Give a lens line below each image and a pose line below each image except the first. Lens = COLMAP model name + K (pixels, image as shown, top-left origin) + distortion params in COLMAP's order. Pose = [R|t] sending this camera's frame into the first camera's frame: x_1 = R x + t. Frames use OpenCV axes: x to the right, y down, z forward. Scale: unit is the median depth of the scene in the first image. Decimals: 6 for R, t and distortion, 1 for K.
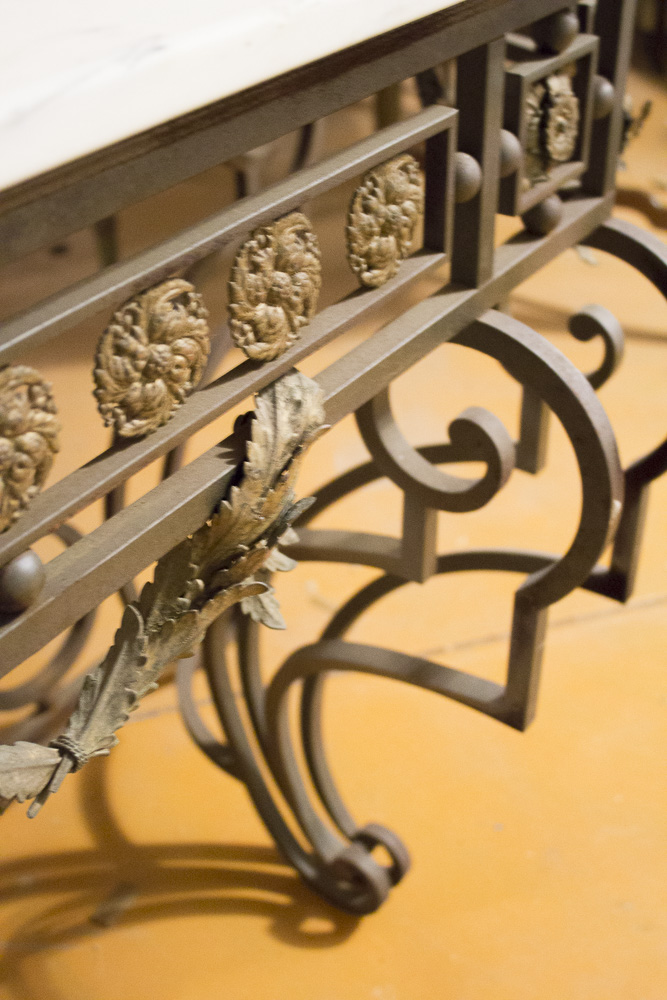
lens RADIAL K [[1217.9, 0, 333.0], [0, 1217.9, 500.9], [0, 0, 1]] dist [-0.041509, 0.000000]
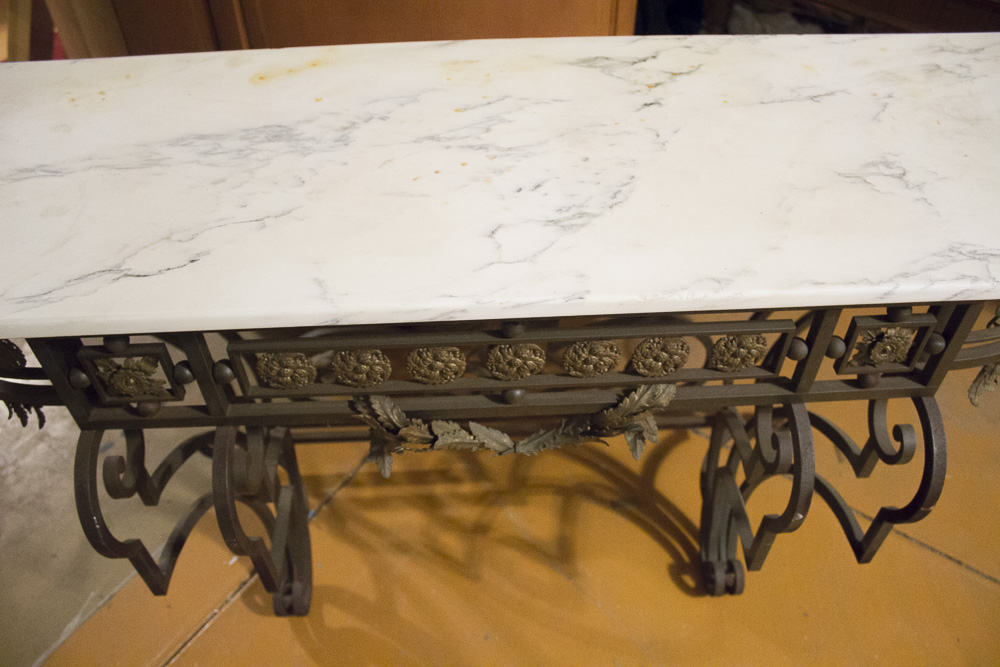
lens RADIAL K [[822.1, 0, 500.4], [0, 822.1, 336.7], [0, 0, 1]] dist [-0.016996, -0.003754]
pose [[0.626843, 0.568072, -0.533256, 0.660774], [-0.462232, 0.822096, 0.332416, -0.650015], [0.627224, 0.038115, 0.777906, -0.567068]]
